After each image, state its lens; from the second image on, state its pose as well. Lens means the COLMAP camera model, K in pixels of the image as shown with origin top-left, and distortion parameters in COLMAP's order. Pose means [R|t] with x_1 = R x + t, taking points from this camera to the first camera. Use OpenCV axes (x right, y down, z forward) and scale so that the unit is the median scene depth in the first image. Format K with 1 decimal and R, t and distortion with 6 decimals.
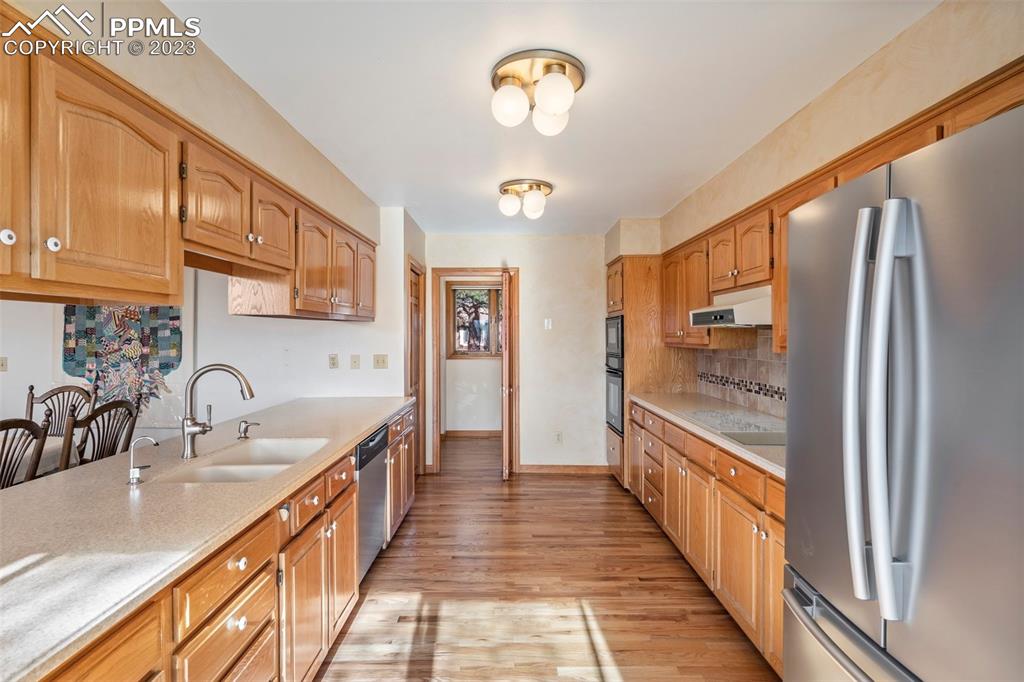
lens RADIAL K [[504.5, 0, 512.6], [0, 504.5, 337.9], [0, 0, 1]] dist [-0.000540, -0.000222]
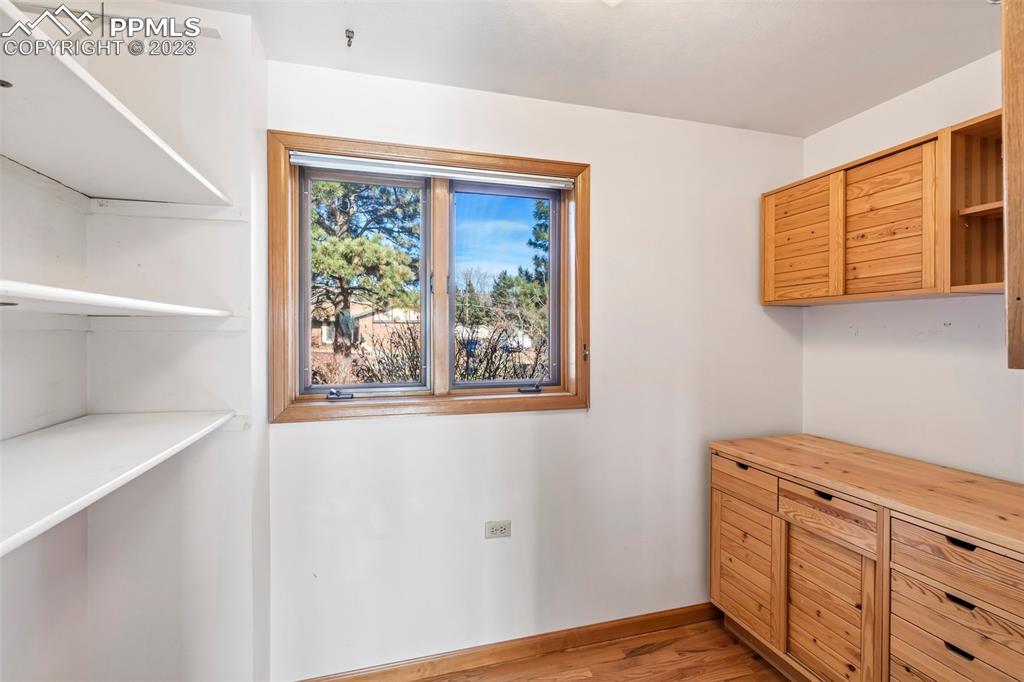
lens RADIAL K [[470.4, 0, 509.1], [0, 470.4, 338.7], [0, 0, 1]] dist [-0.003484, 0.000725]
pose [[0.962590, -0.012460, 0.270677, -0.028279], [0.010025, 0.999896, 0.010377, -0.000322], [-0.270778, -0.007276, 0.962614, 0.265895]]
